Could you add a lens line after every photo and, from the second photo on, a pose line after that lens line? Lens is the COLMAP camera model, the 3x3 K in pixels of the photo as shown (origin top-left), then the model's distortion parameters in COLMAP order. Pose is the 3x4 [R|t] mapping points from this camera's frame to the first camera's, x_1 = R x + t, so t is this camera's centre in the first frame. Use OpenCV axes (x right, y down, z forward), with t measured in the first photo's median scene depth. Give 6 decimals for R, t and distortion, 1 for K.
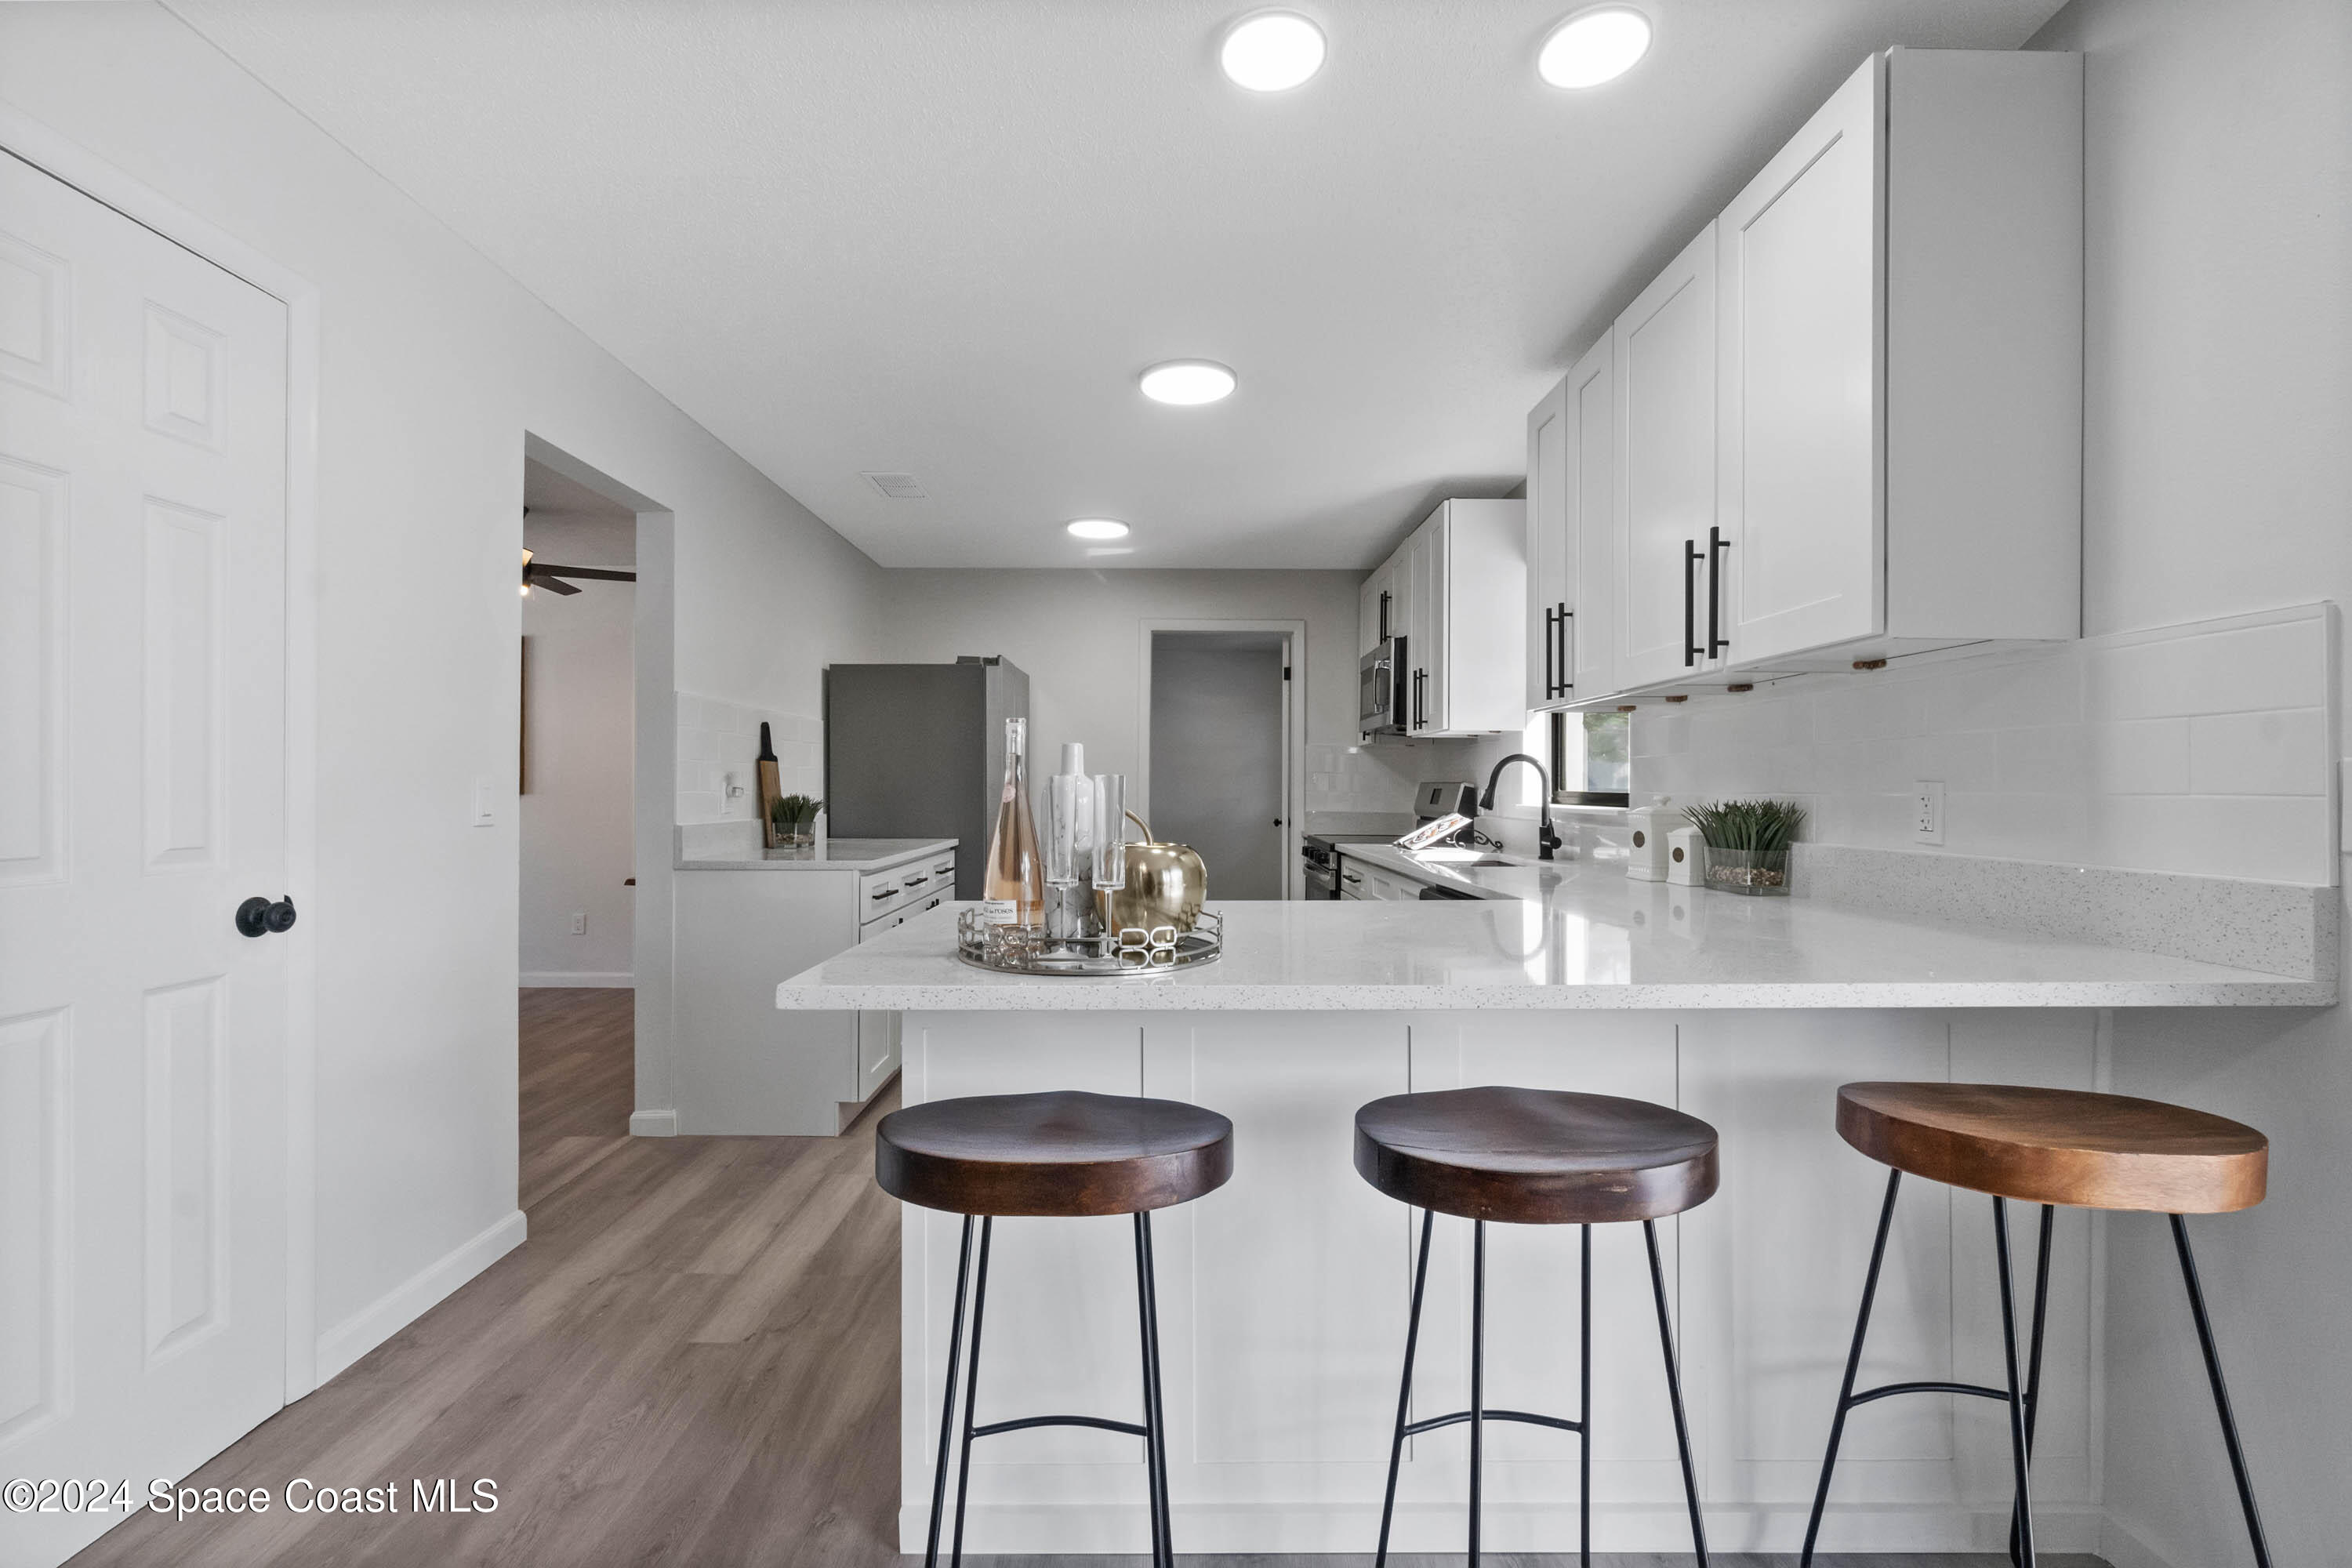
lens RADIAL K [[1011.9, 0, 1172.3], [0, 1011.9, 786.1], [0, 0, 1]] dist [0.000231, 0.000232]
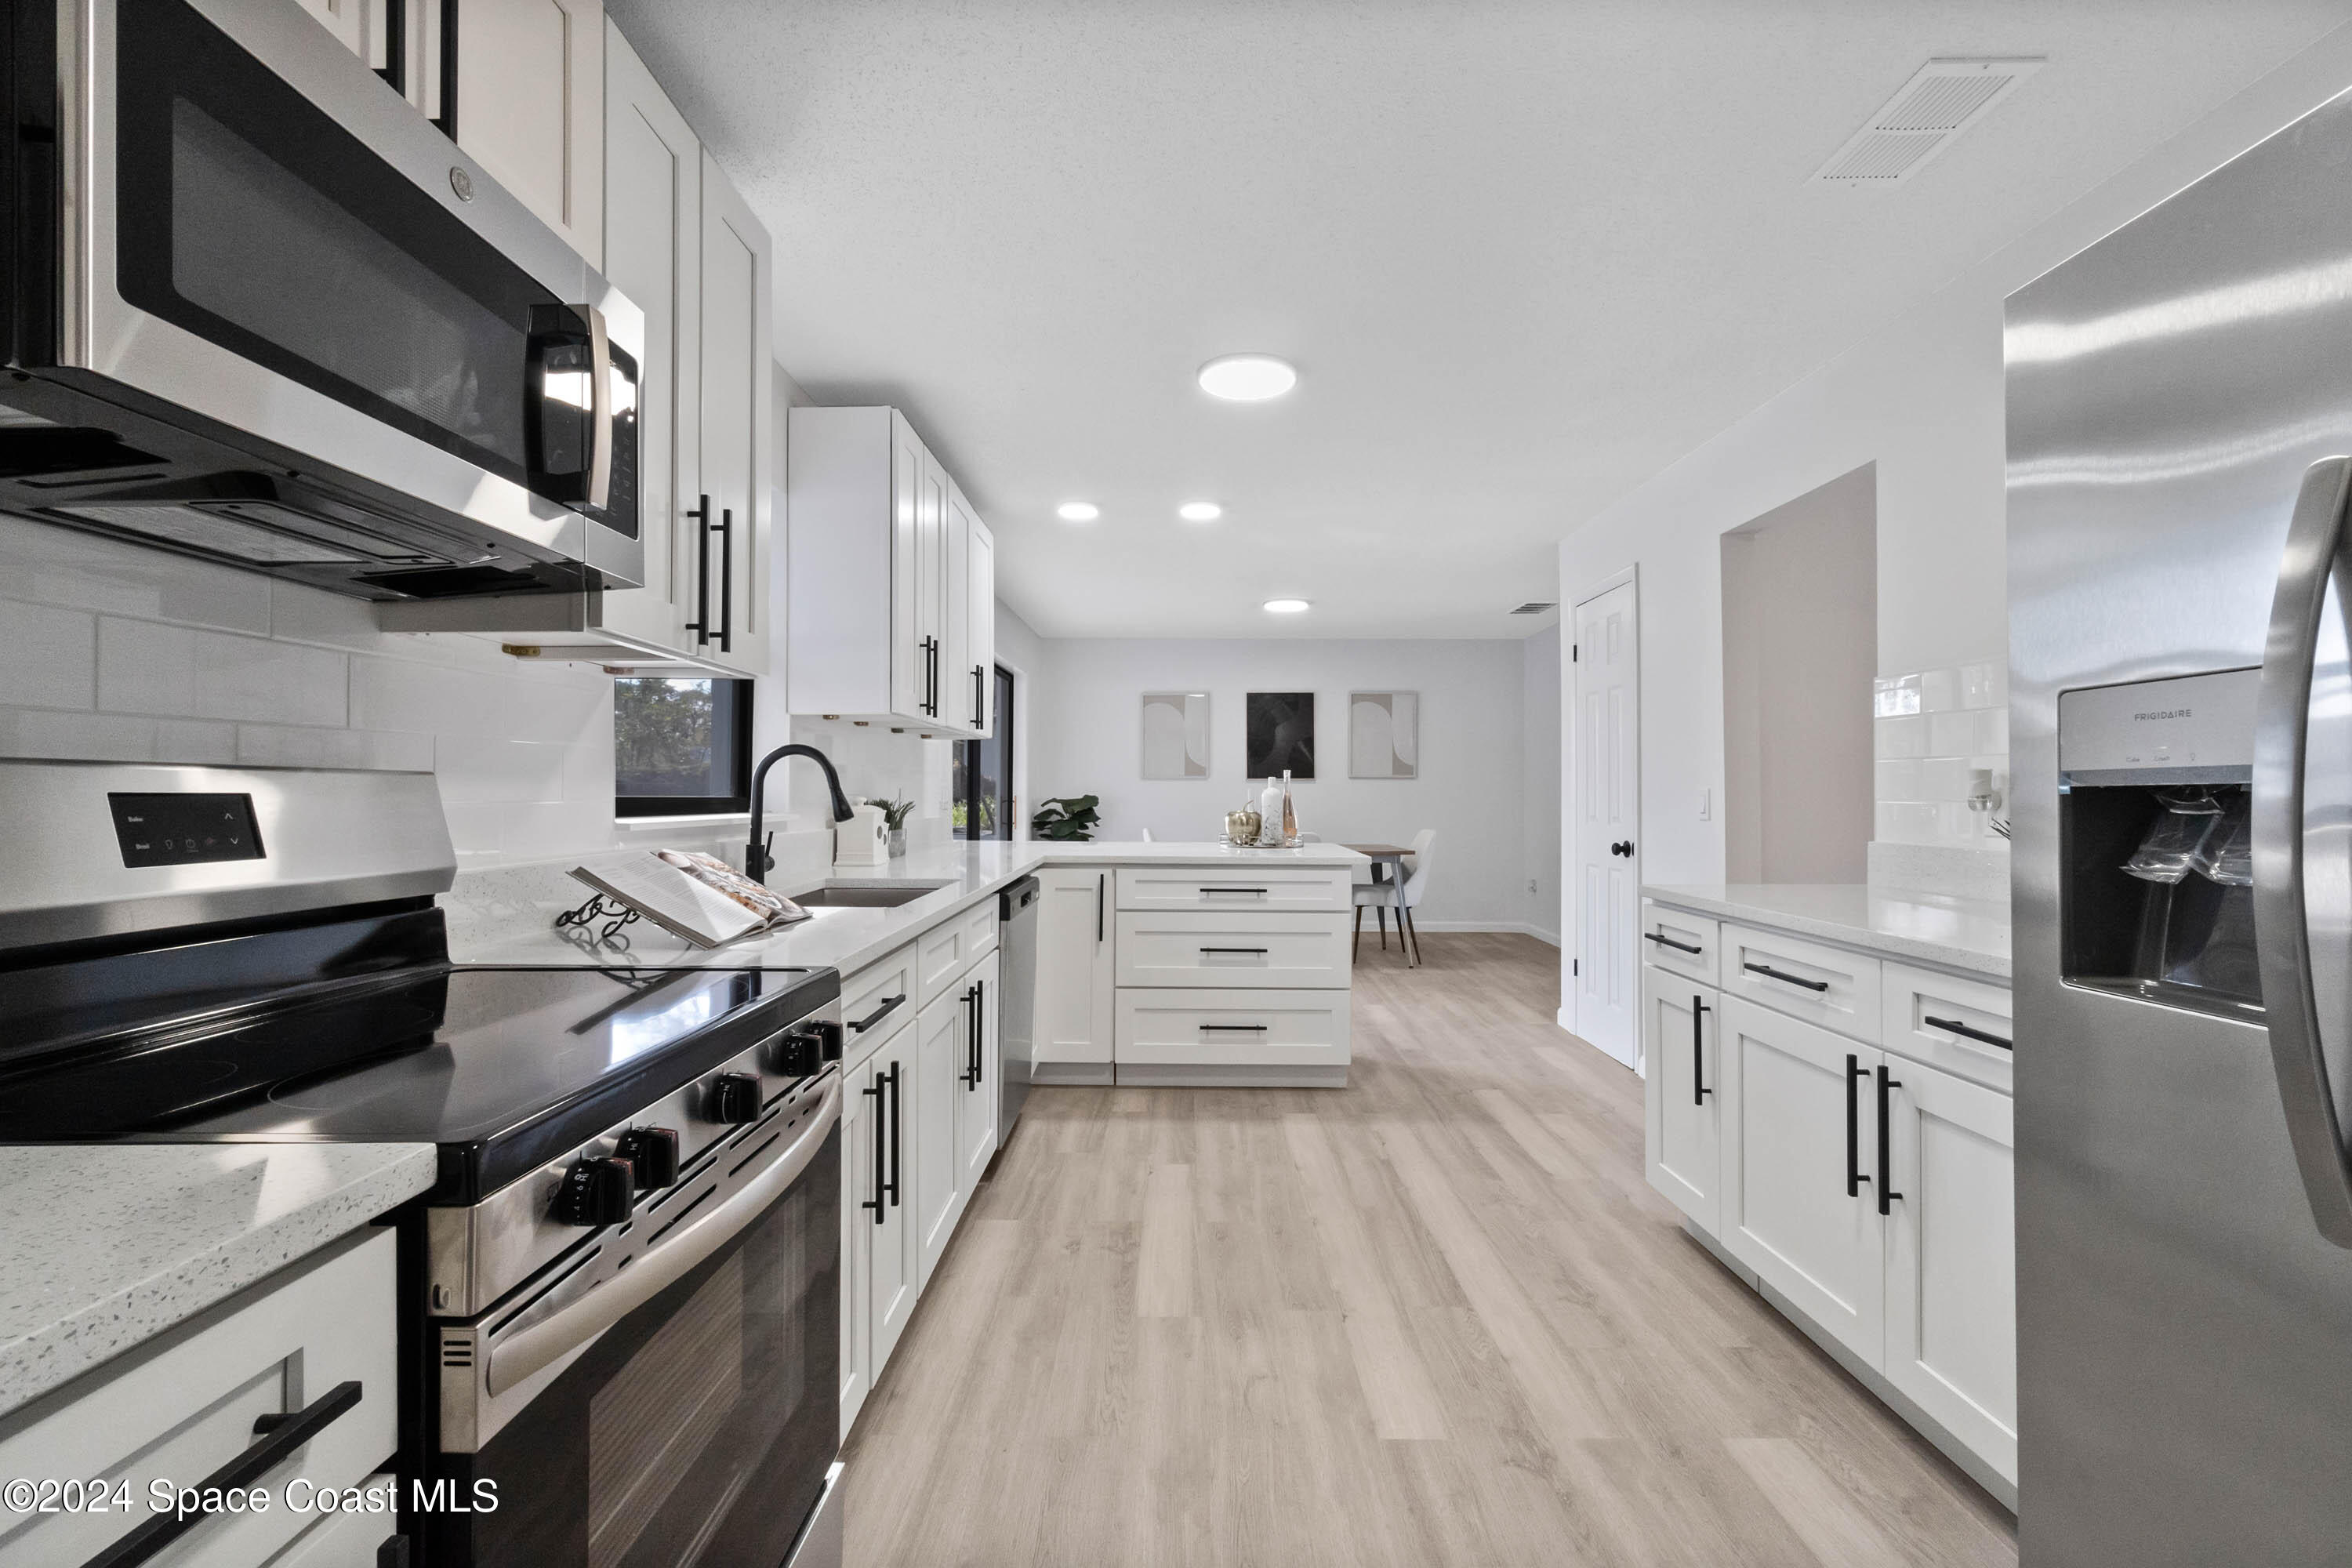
lens RADIAL K [[1011.9, 0, 1173.8], [0, 1011.9, 787.6], [0, 0, 1]] dist [0.000231, 0.000232]
pose [[-0.999874, -0.003341, 0.015503, 0.077637], [-0.003466, 0.999962, -0.008029, 0.005307], [-0.015476, -0.008082, -0.999848, 2.266704]]
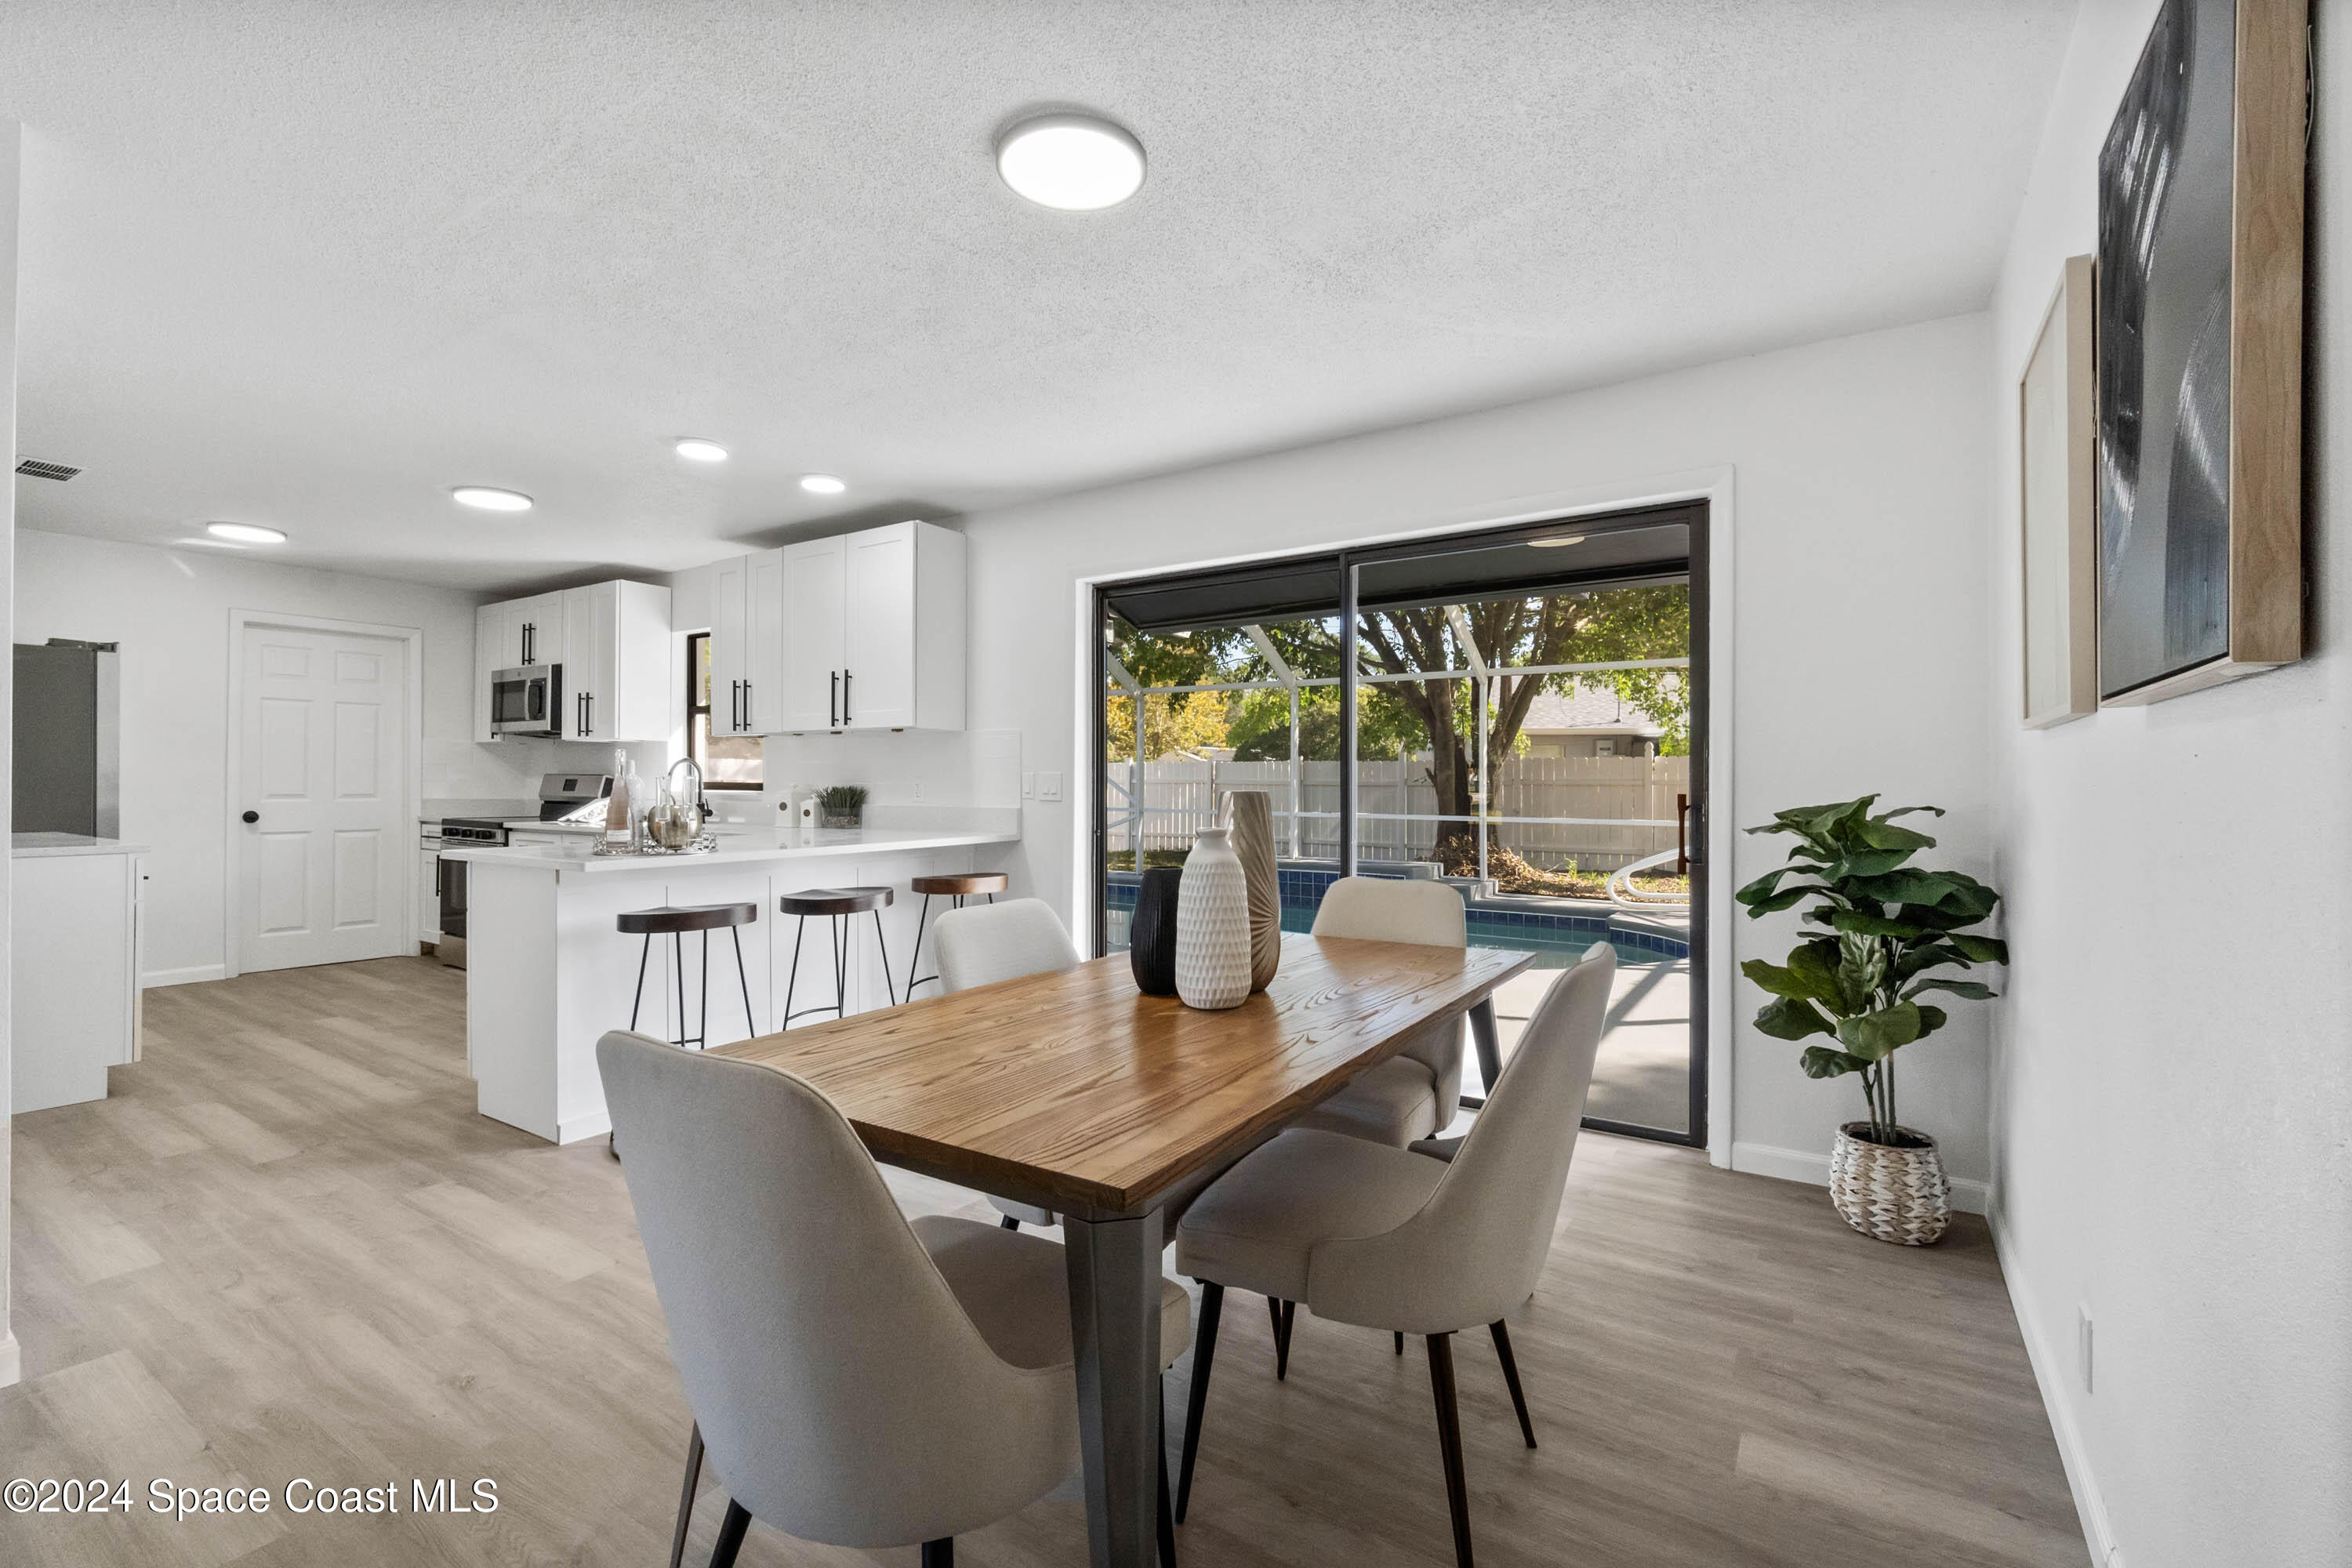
lens RADIAL K [[1011.9, 0, 1157.5], [0, 1011.9, 779.8], [0, 0, 1]] dist [0.000231, 0.000232]
pose [[0.561310, 0.000736, 0.827605, -0.745519], [-0.005129, 0.999983, 0.002589, -0.006690], [-0.827590, -0.005698, 0.561305, -0.682271]]
